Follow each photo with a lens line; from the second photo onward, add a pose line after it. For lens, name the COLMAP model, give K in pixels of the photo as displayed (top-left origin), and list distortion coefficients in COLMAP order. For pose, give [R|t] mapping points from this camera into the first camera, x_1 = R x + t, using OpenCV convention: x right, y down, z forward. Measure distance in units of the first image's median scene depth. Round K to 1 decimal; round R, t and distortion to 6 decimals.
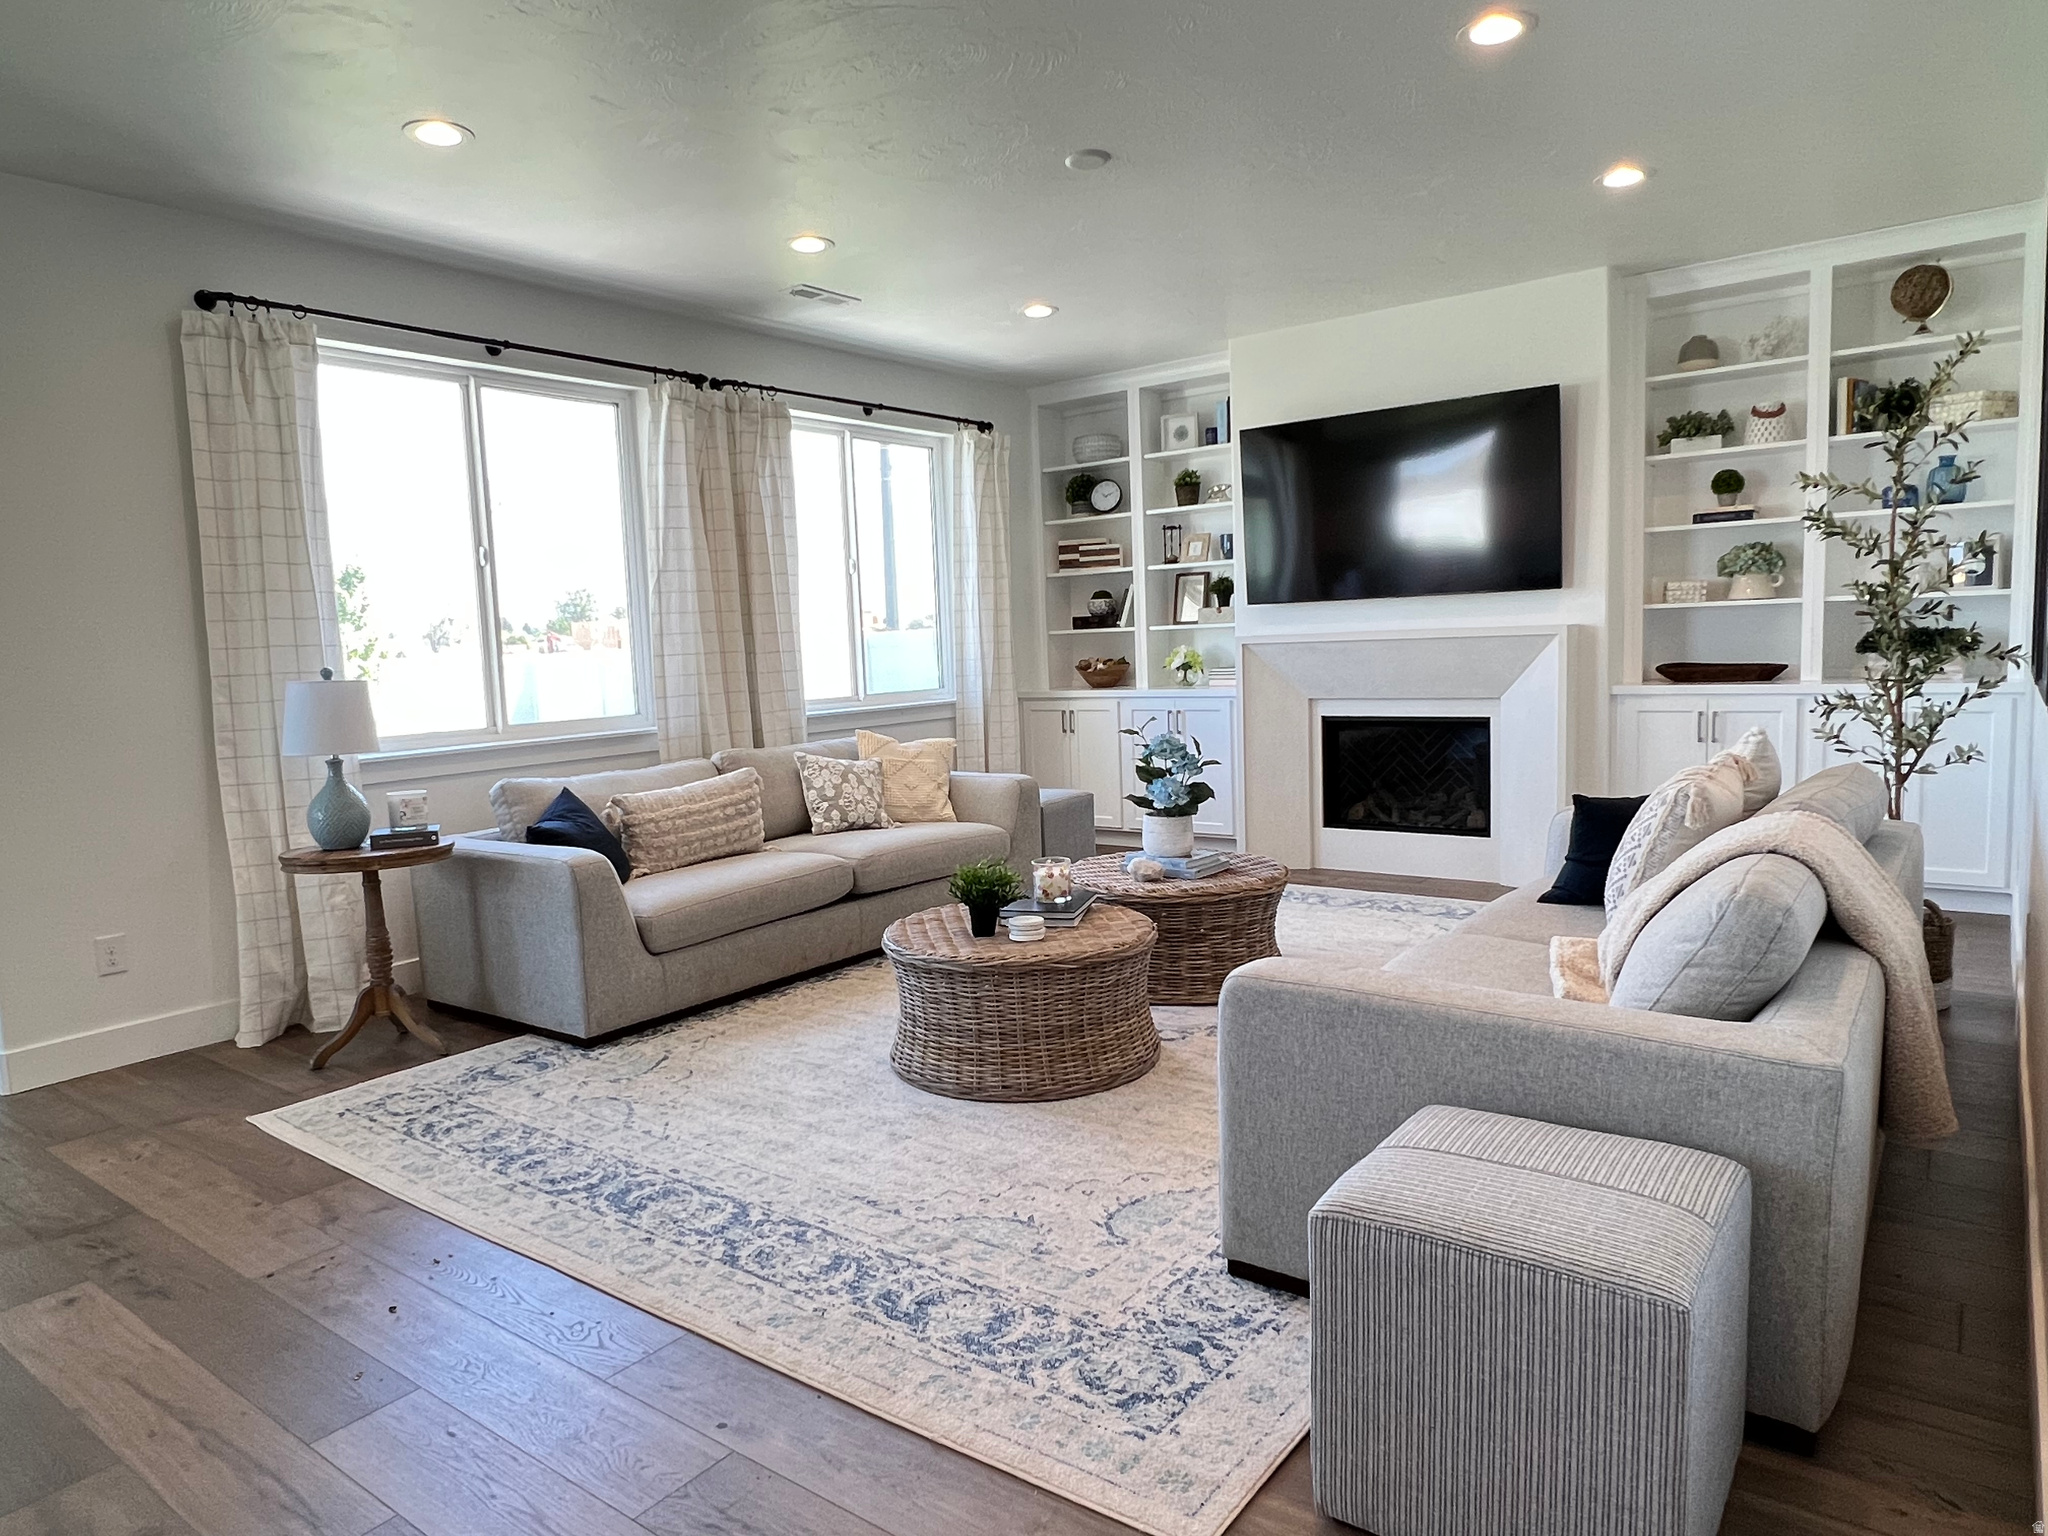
lens RADIAL K [[1279.7, 0, 1015.2], [0, 1279.7, 771.2], [0, 0, 1]] dist [-0.003830, 0.001309]
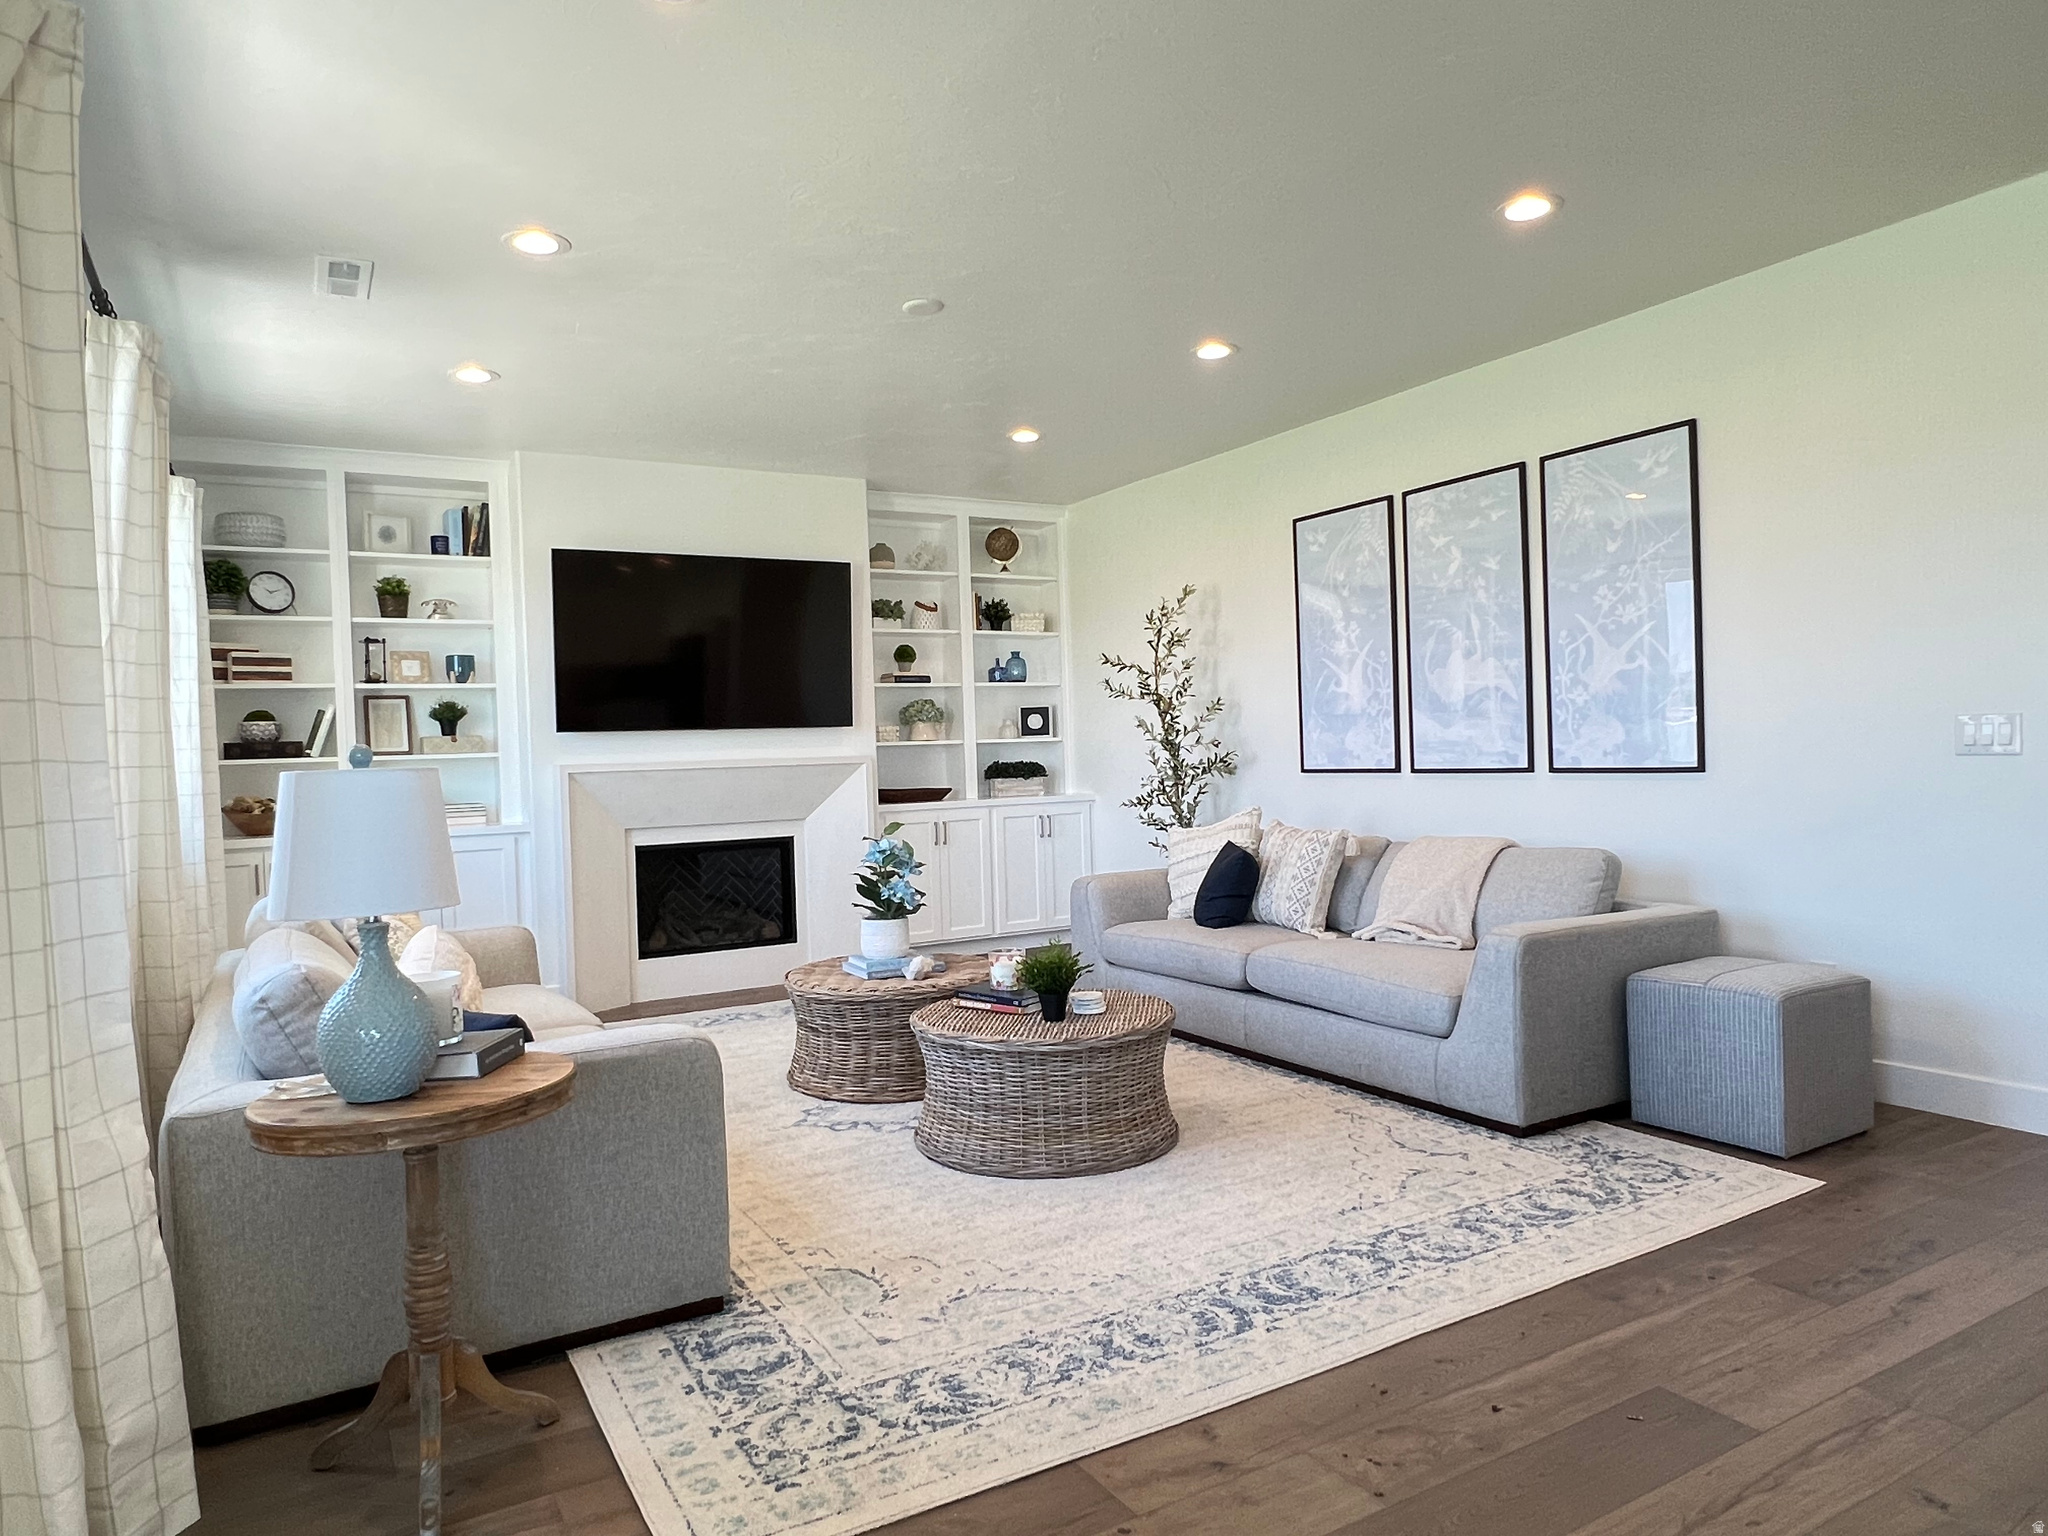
lens RADIAL K [[1279.7, 0, 1014.4], [0, 1279.7, 778.8], [0, 0, 1]] dist [-0.003830, 0.001309]
pose [[0.391095, 0.008335, 0.920313, -0.997162], [0.113153, 0.991937, -0.057070, -0.009364], [-0.913368, 0.126456, 0.386998, 0.612916]]
